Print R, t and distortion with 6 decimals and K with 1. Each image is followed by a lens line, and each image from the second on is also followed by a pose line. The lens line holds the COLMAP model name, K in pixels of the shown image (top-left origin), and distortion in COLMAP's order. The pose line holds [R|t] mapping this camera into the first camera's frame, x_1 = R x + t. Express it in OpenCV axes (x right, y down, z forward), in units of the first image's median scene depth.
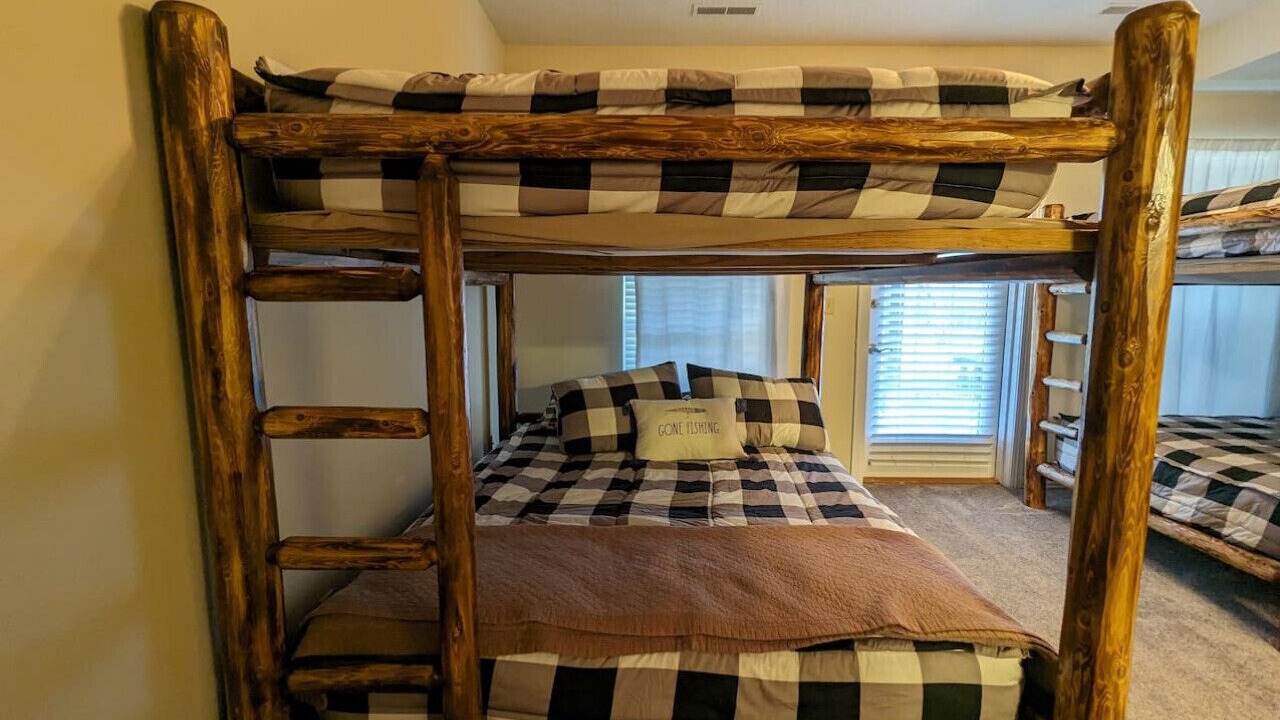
lens RADIAL K [[594.0, 0, 637.5], [0, 594.0, 359.0], [0, 0, 1]] dist [-0.002590, -0.000226]
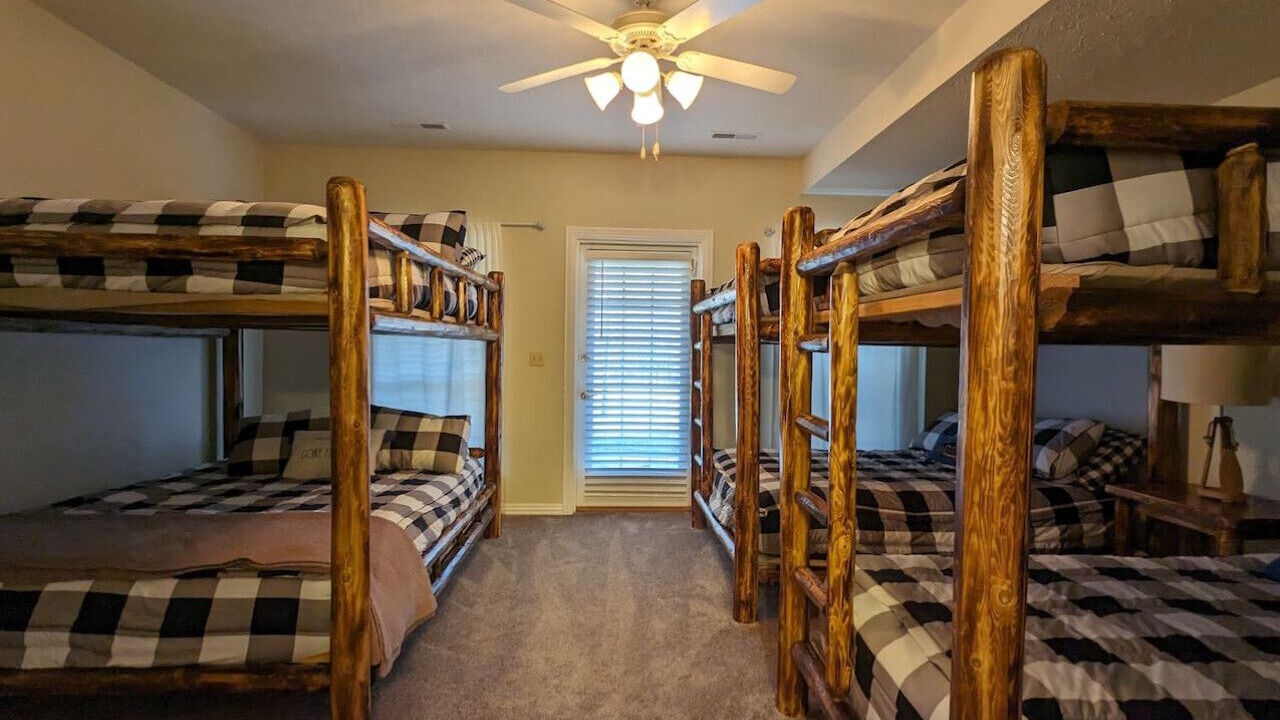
lens RADIAL K [[594.0, 0, 643.9], [0, 594.0, 362.2], [0, 0, 1]] dist [-0.002590, -0.000226]
pose [[0.997457, 0.008934, 0.070702, 0.583013], [-0.002039, 0.995283, -0.096997, 0.041881], [-0.071235, 0.096607, 0.992770, -0.267342]]
